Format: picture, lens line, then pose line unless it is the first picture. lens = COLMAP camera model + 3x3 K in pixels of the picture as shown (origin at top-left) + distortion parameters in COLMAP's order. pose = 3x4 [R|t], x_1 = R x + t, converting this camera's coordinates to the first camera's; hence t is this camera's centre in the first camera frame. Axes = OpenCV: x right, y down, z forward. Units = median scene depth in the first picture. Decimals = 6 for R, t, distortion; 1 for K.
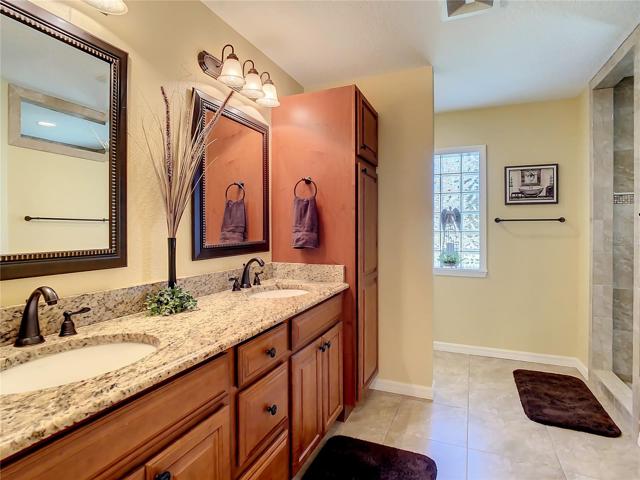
lens RADIAL K [[346.7, 0, 320.5], [0, 346.7, 230.2], [0, 0, 1]] dist [-0.049677, 0.020979]
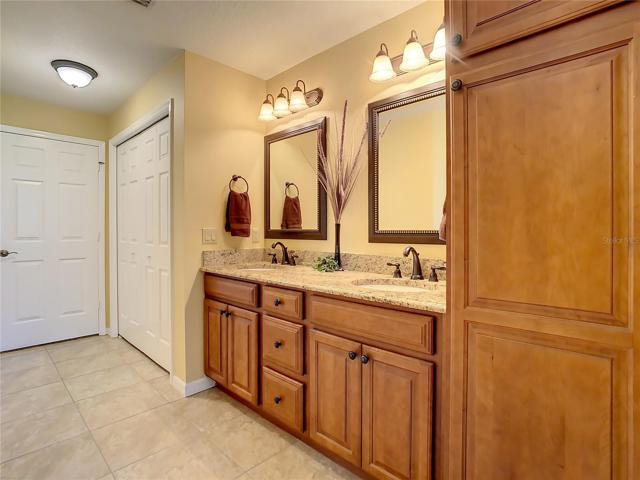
lens RADIAL K [[332.8, 0, 325.6], [0, 332.8, 230.4], [0, 0, 1]] dist [-0.027665, 0.002079]
pose [[-0.324962, 0.003467, -0.945721, 0.954261], [0.000703, 0.999994, 0.003425, 0.046851], [0.945727, 0.000448, -0.324963, 1.435737]]
